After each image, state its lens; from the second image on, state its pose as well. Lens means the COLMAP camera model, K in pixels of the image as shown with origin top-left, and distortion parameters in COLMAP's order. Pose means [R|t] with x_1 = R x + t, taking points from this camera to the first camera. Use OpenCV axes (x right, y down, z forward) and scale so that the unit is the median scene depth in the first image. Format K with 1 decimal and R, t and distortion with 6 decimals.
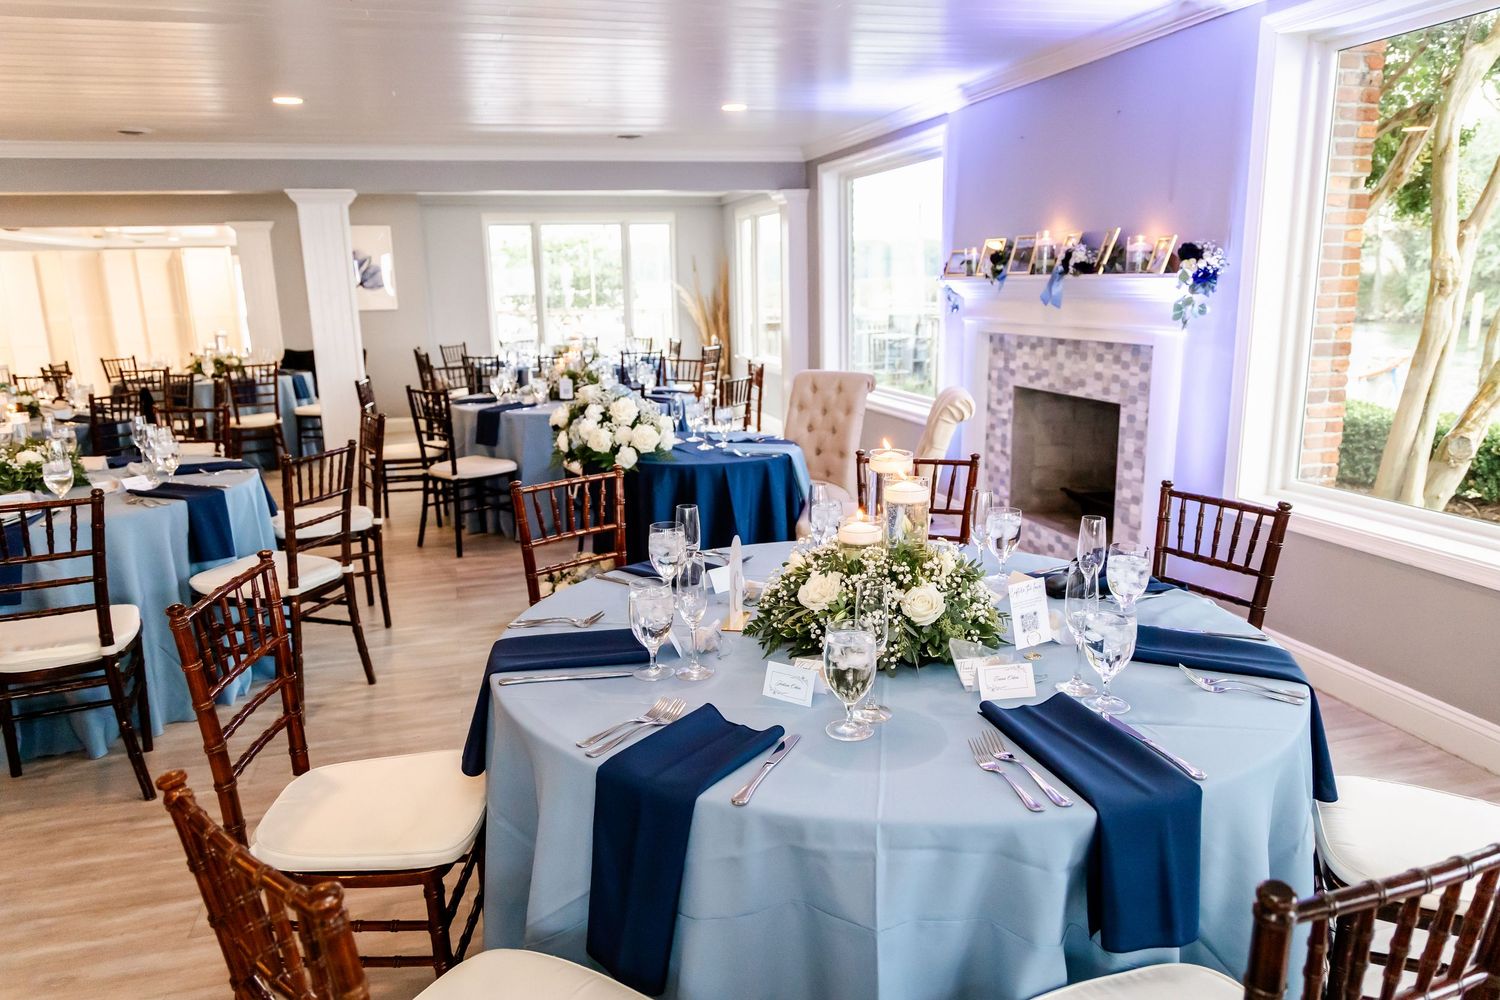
lens RADIAL K [[1012.7, 0, 755.2], [0, 1012.7, 509.1], [0, 0, 1]] dist [0.029870, 0.002915]
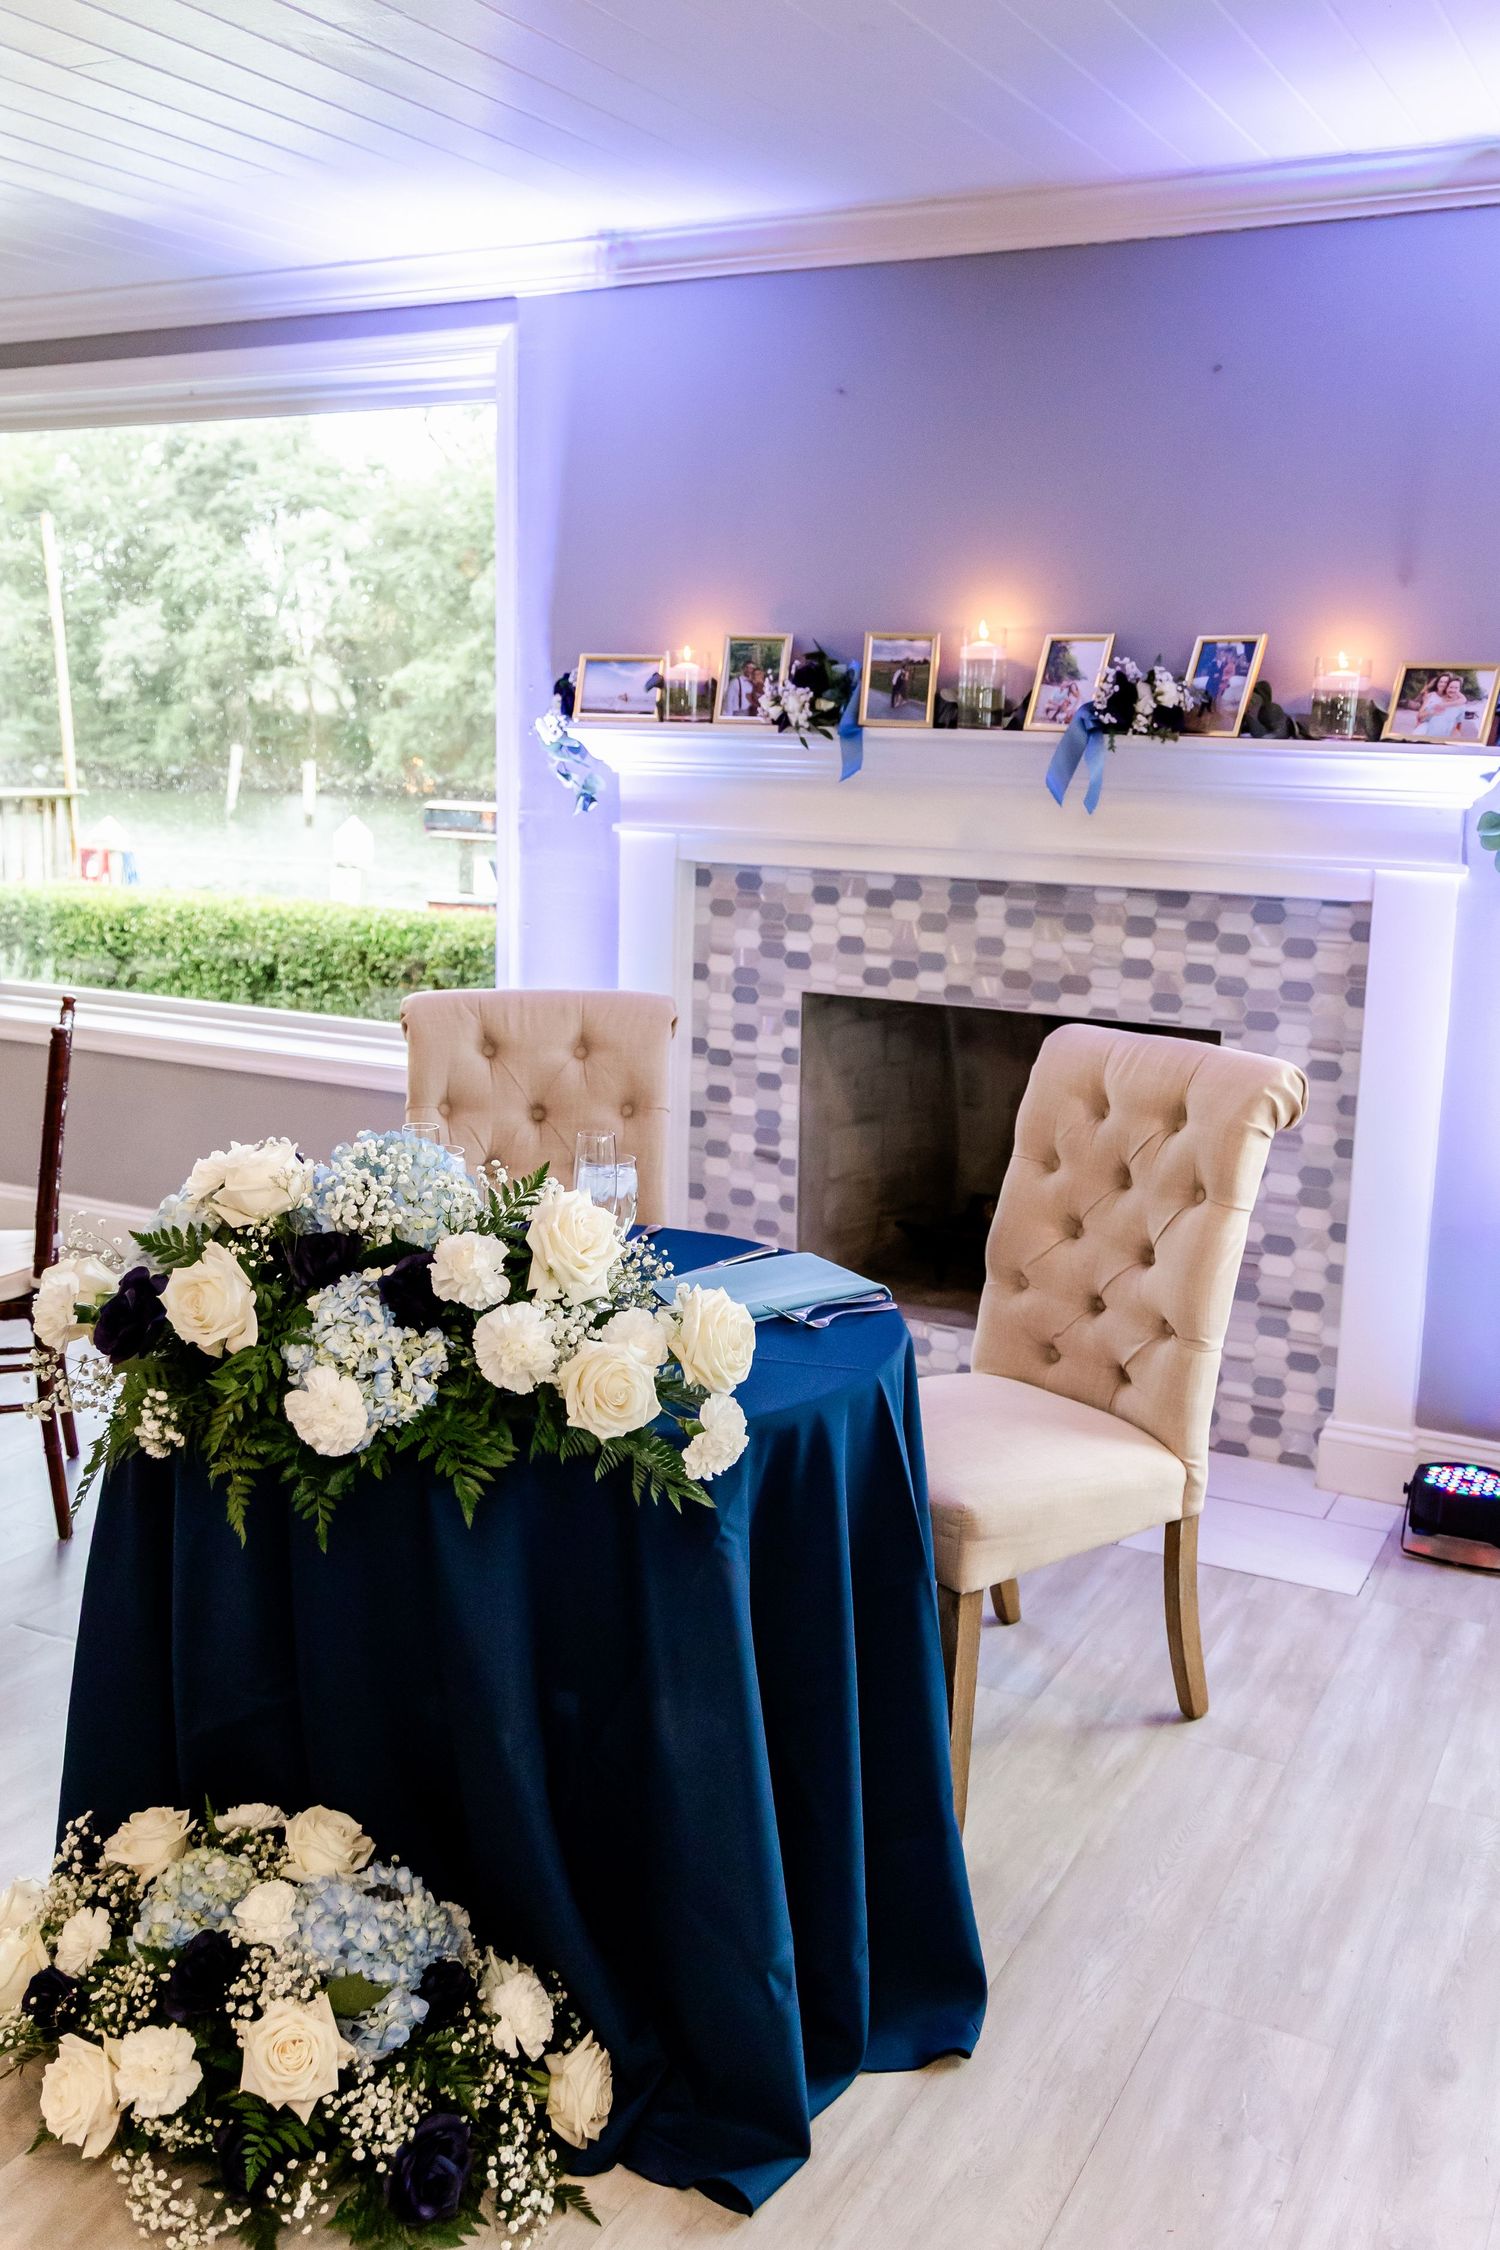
lens RADIAL K [[1973.2, 0, 748.7], [0, 1973.2, 1104.9], [0, 0, 1]] dist [-0.006199, 0.002751]
pose [[0.708288, -0.110459, 0.697228, -0.333696], [0.125778, 0.991625, 0.029326, -0.107546], [-0.694628, 0.066925, 0.716250, 0.471179]]
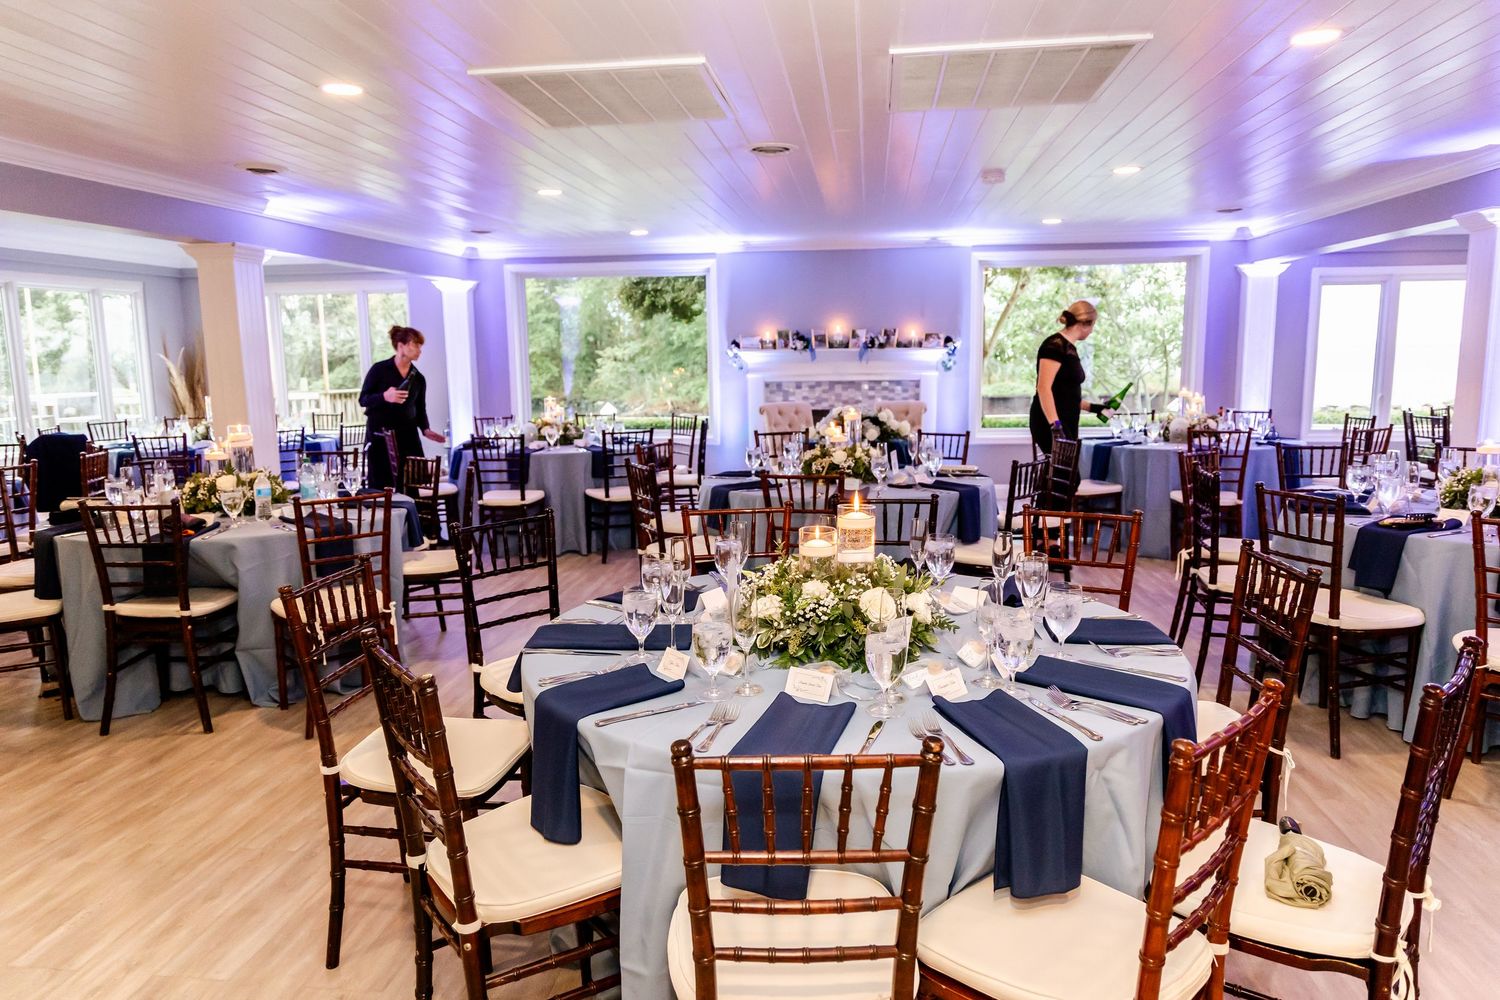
lens RADIAL K [[1012.7, 0, 752.4], [0, 1012.7, 496.7], [0, 0, 1]] dist [0.029870, 0.002915]
pose [[0.408751, -0.110506, 0.905931, -1.487117], [0.207204, 0.977957, 0.025802, -0.033817], [-0.888813, 0.177166, 0.422639, 0.348089]]
